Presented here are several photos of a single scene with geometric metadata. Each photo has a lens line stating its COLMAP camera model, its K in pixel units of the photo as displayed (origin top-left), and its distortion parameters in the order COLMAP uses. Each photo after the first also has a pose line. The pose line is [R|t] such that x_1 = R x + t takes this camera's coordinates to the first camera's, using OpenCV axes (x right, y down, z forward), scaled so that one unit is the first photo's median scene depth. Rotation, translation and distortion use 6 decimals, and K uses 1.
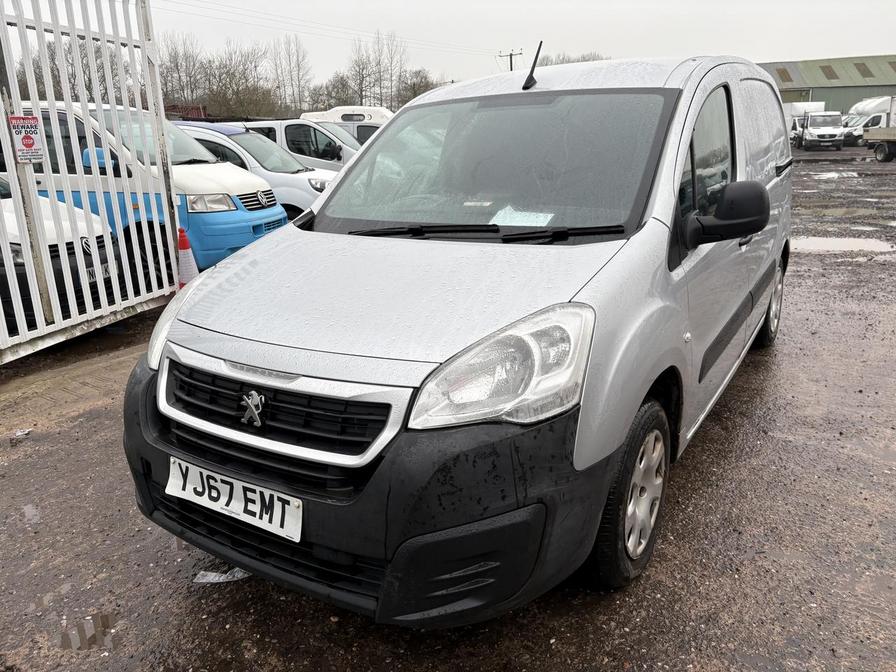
lens RADIAL K [[660.9, 0, 450.6], [0, 660.9, 333.2], [0, 0, 1]] dist [0.057133, -0.063387]
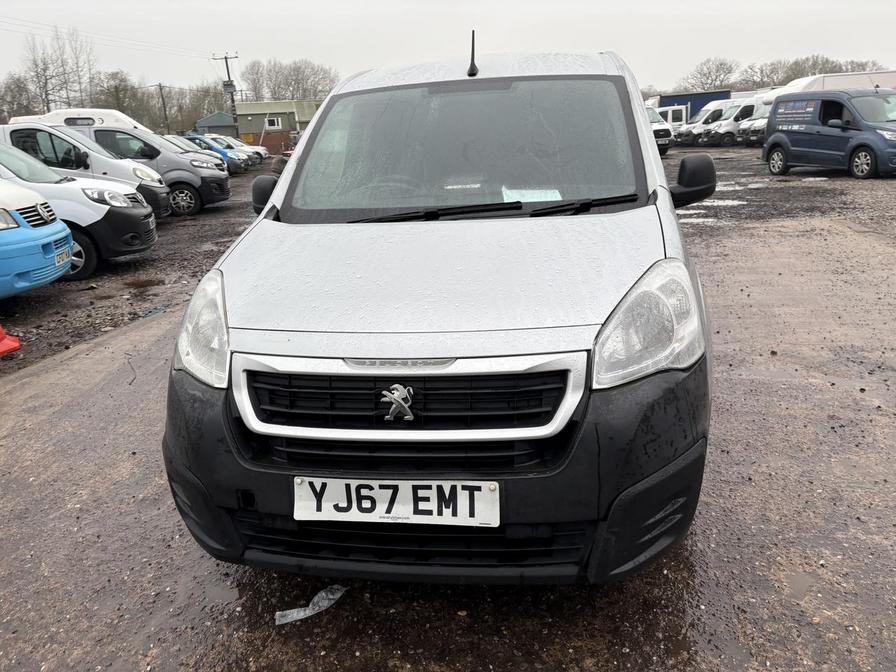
lens RADIAL K [[660.9, 0, 450.6], [0, 660.9, 333.2], [0, 0, 1]] dist [0.057133, -0.063387]
pose [[0.919313, -0.128483, 0.371962, -0.553698], [0.131783, 0.991139, 0.016655, 0.010063], [-0.370806, 0.033707, 0.928099, 0.109499]]
